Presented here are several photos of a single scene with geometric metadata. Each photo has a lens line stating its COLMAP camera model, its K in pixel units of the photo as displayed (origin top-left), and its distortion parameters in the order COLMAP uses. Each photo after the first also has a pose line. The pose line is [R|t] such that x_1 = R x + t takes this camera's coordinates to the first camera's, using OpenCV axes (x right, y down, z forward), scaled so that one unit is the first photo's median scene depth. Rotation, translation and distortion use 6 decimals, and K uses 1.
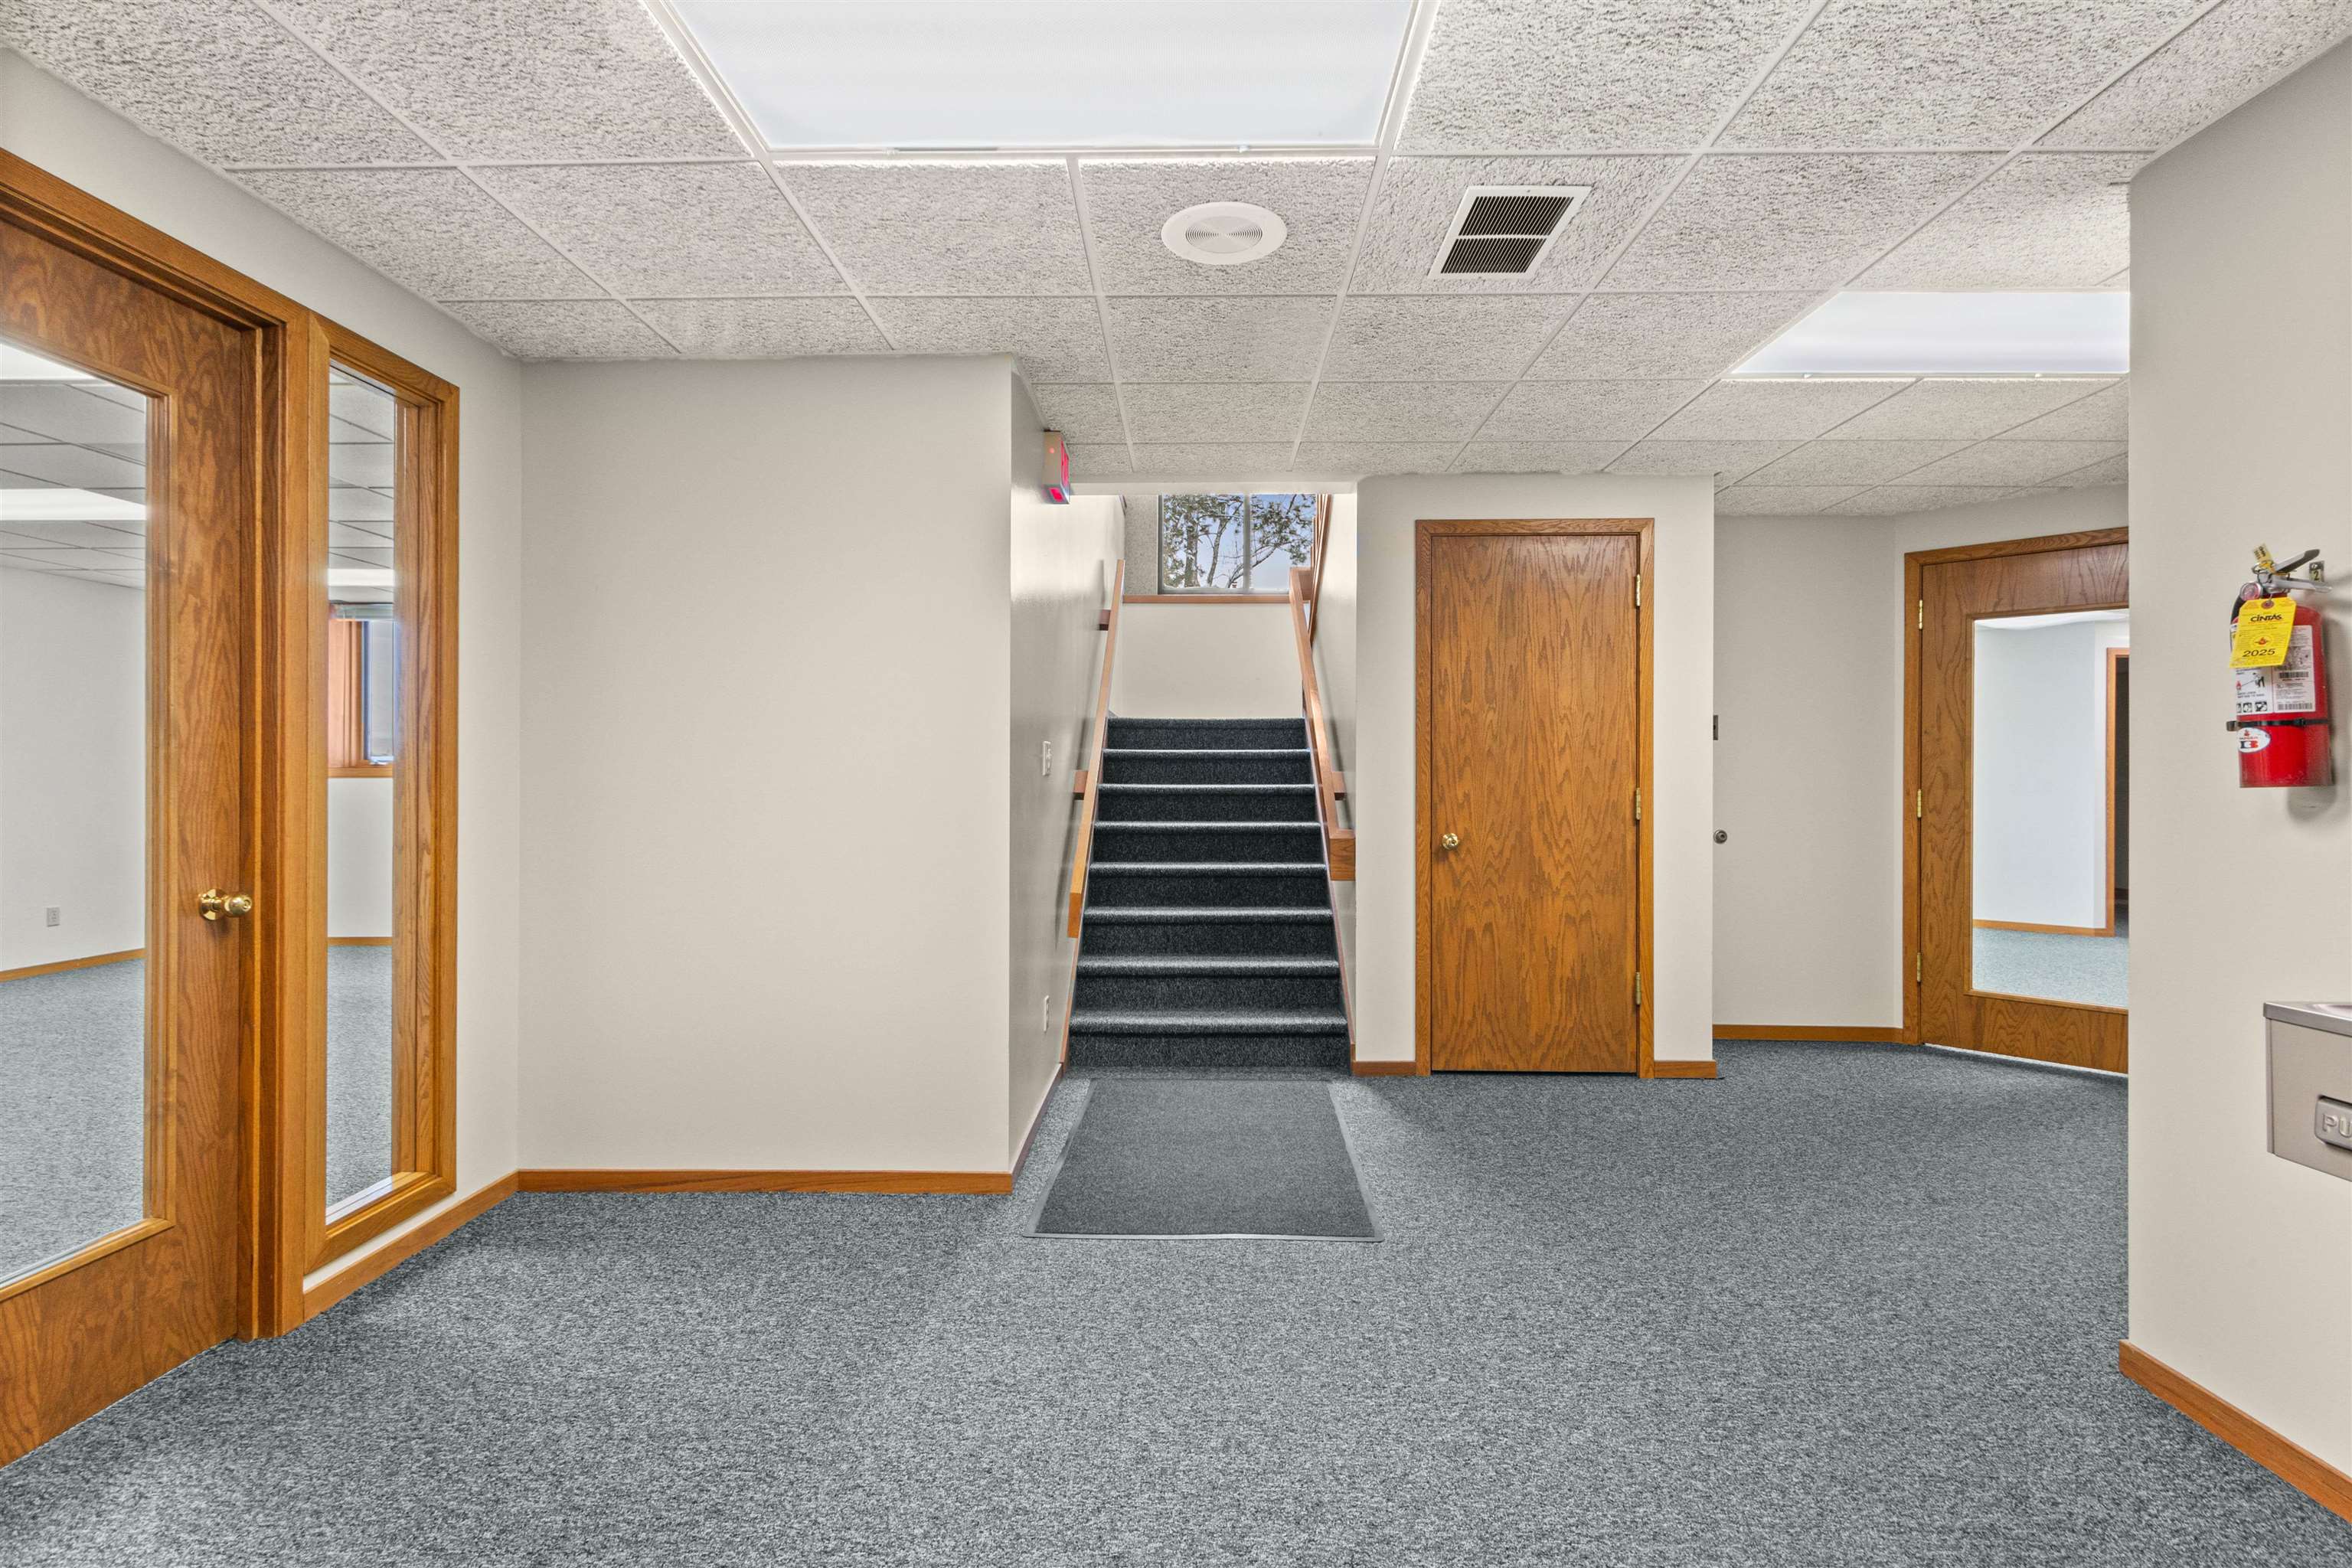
lens RADIAL K [[1097.3, 0, 1193.6], [0, 1097.3, 776.3], [0, 0, 1]] dist [0.003060, -0.000083]
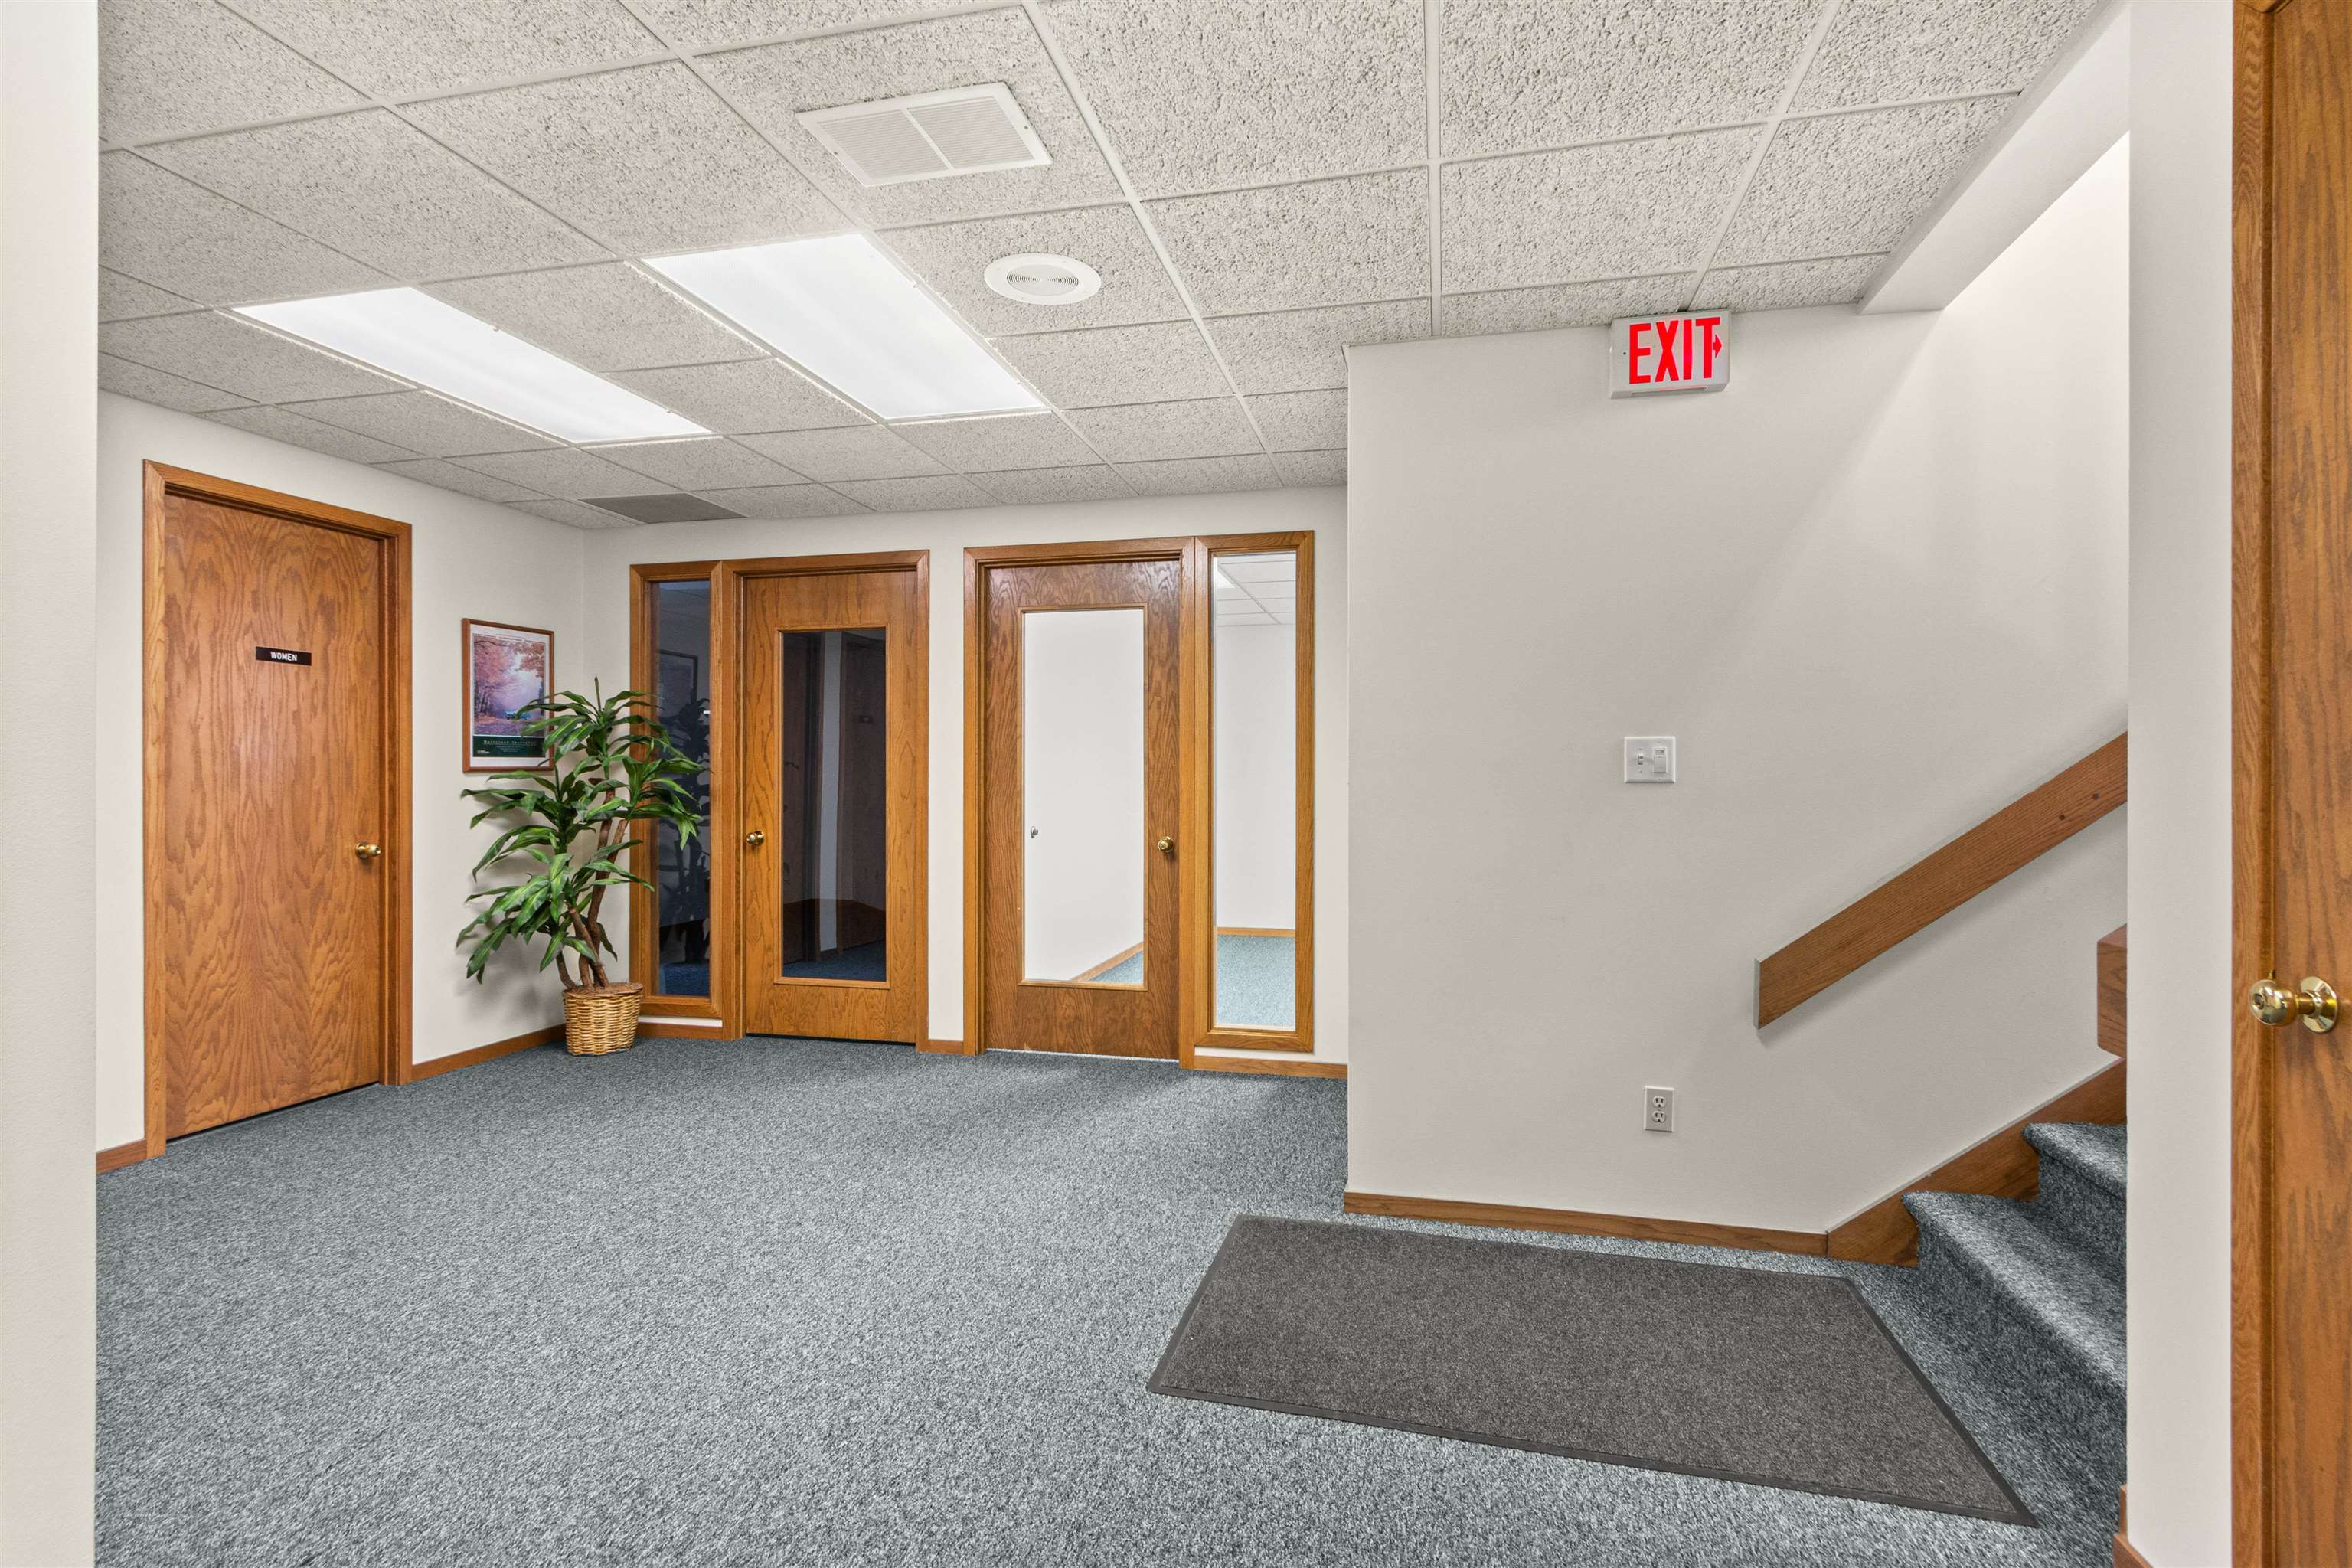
lens RADIAL K [[1136.9, 0, 1175.1], [0, 1136.9, 773.4], [0, 0, 1]] dist [0.007217, -0.000145]
pose [[-0.228569, -0.007858, -0.973496, 1.286995], [-0.001096, 0.999969, -0.007815, -0.000390], [0.973527, -0.000719, -0.228570, 1.633802]]
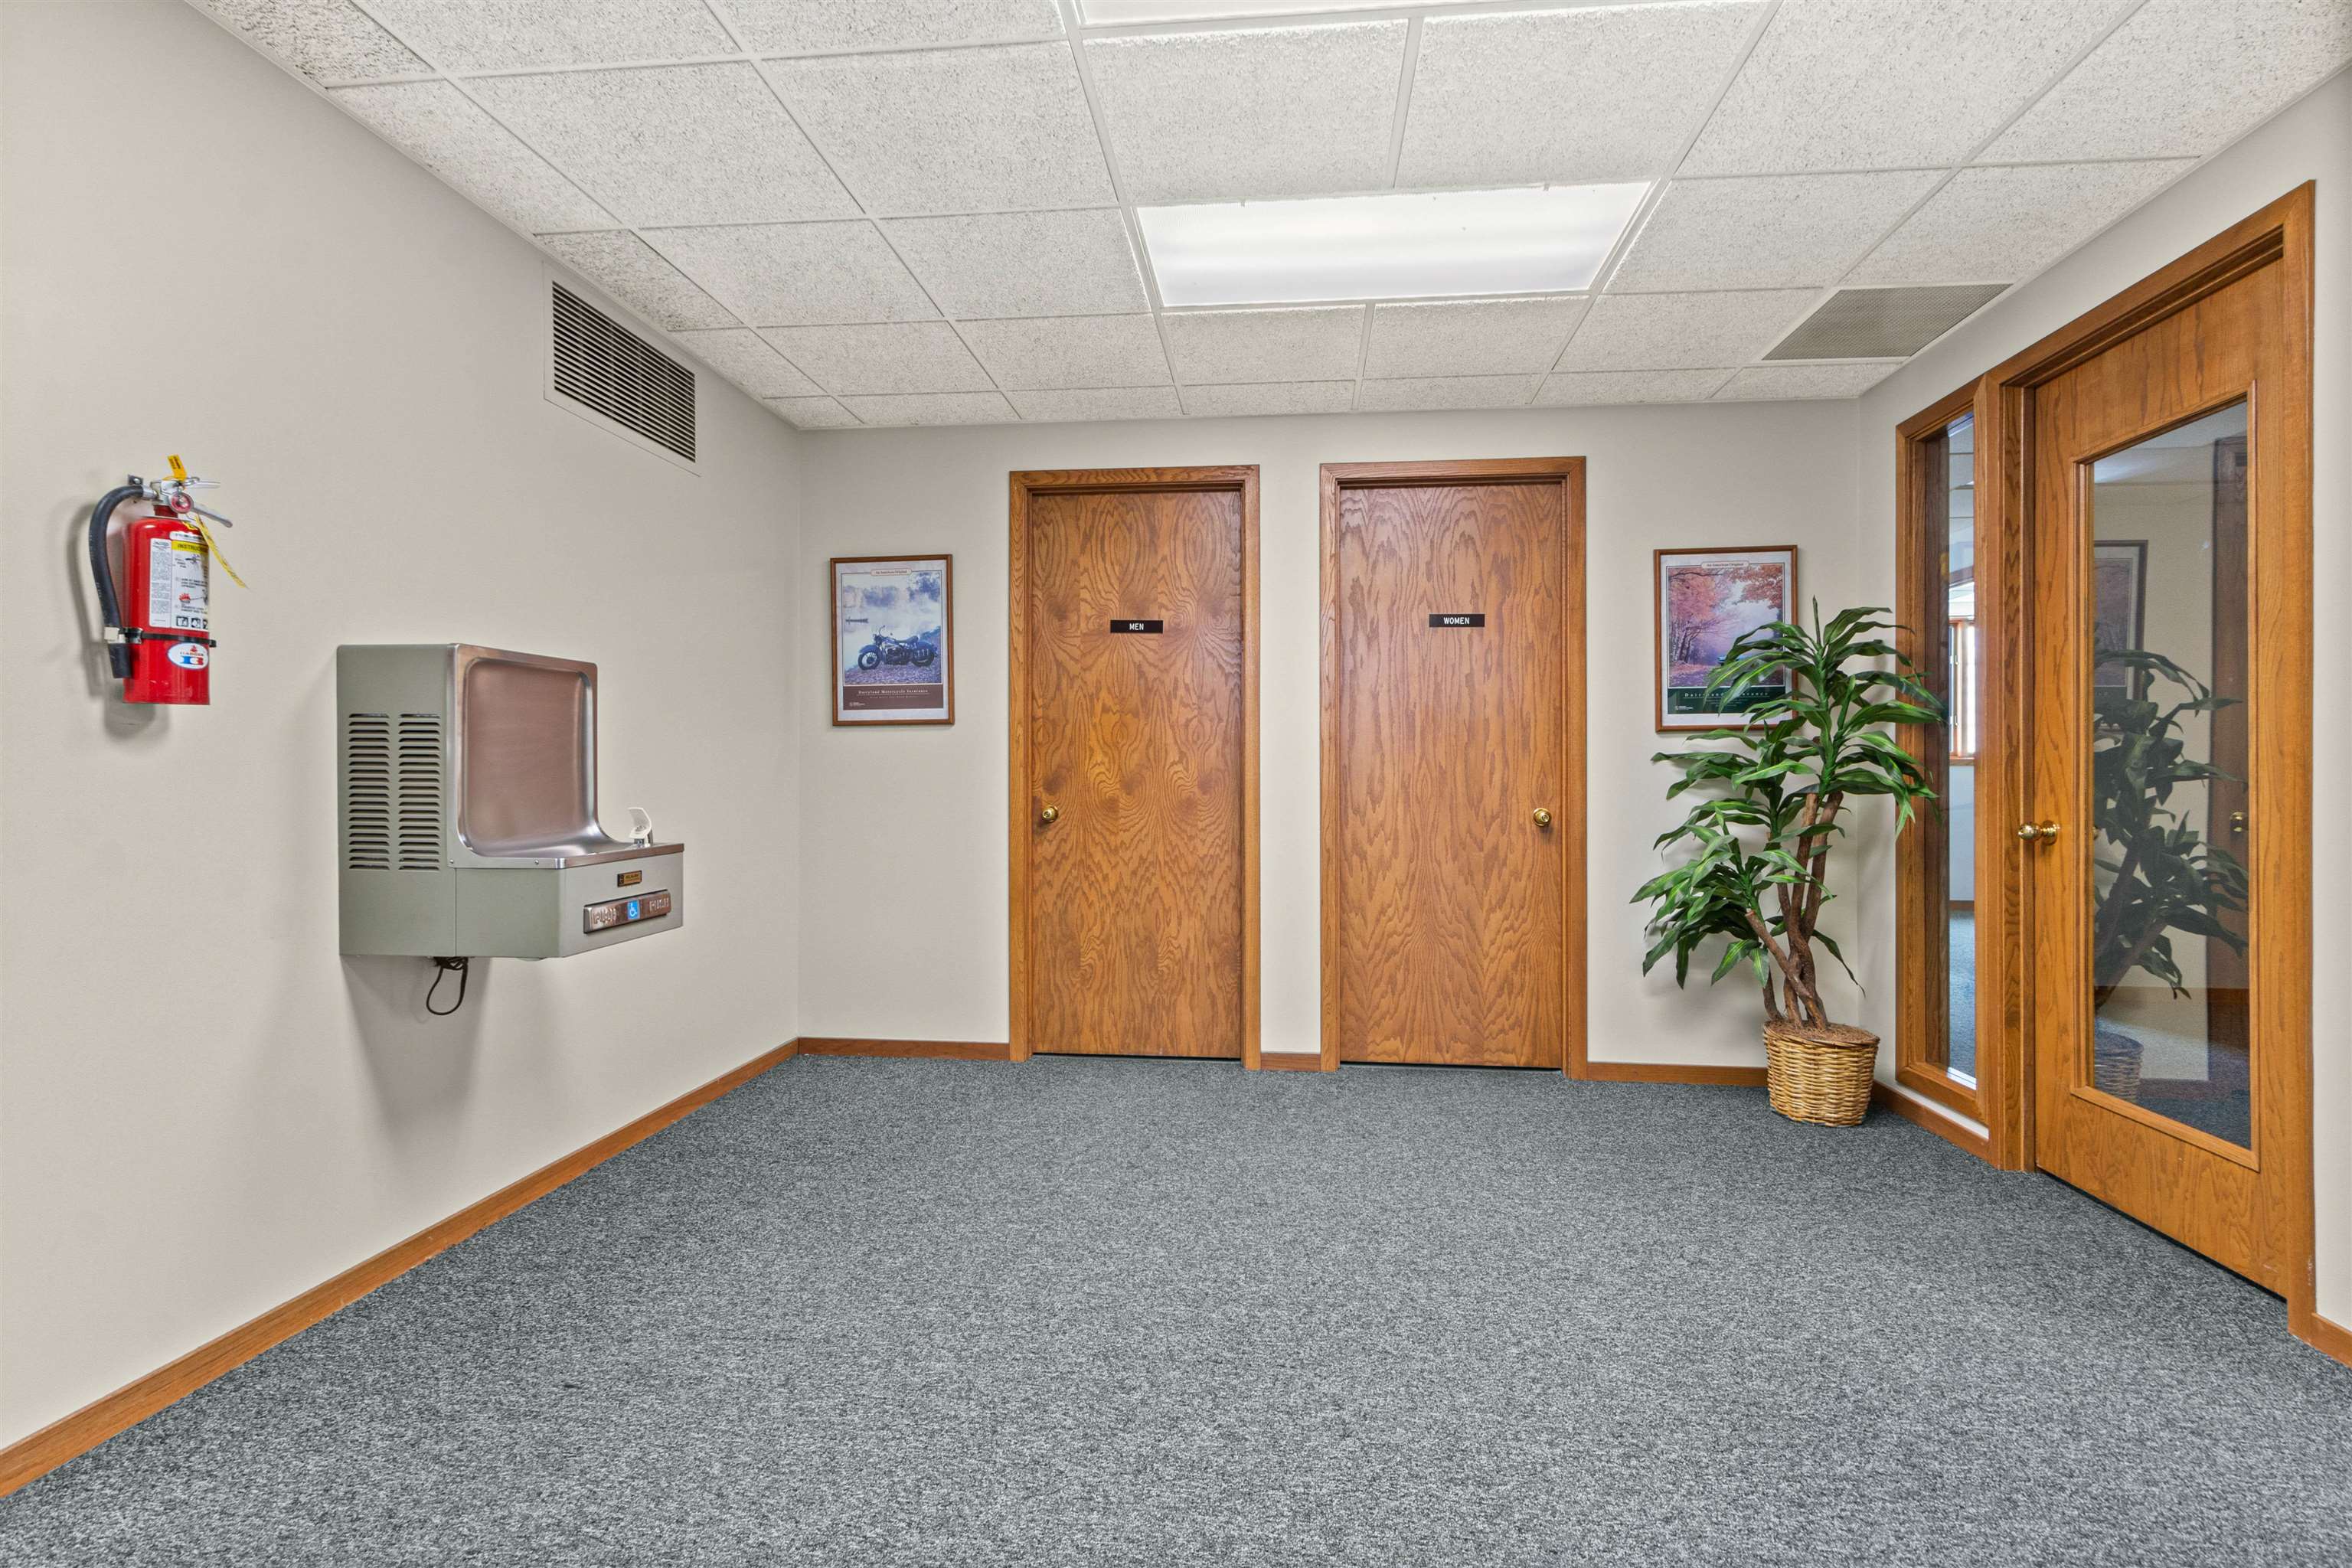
lens RADIAL K [[1136.9, 0, 1175.1], [0, 1136.9, 773.4], [0, 0, 1]] dist [0.007217, -0.000145]
pose [[-0.994619, -0.006785, 0.103381, -0.012176], [-0.007054, 0.999973, -0.002232, 0.060369], [-0.103363, -0.002949, -0.994639, 1.720546]]
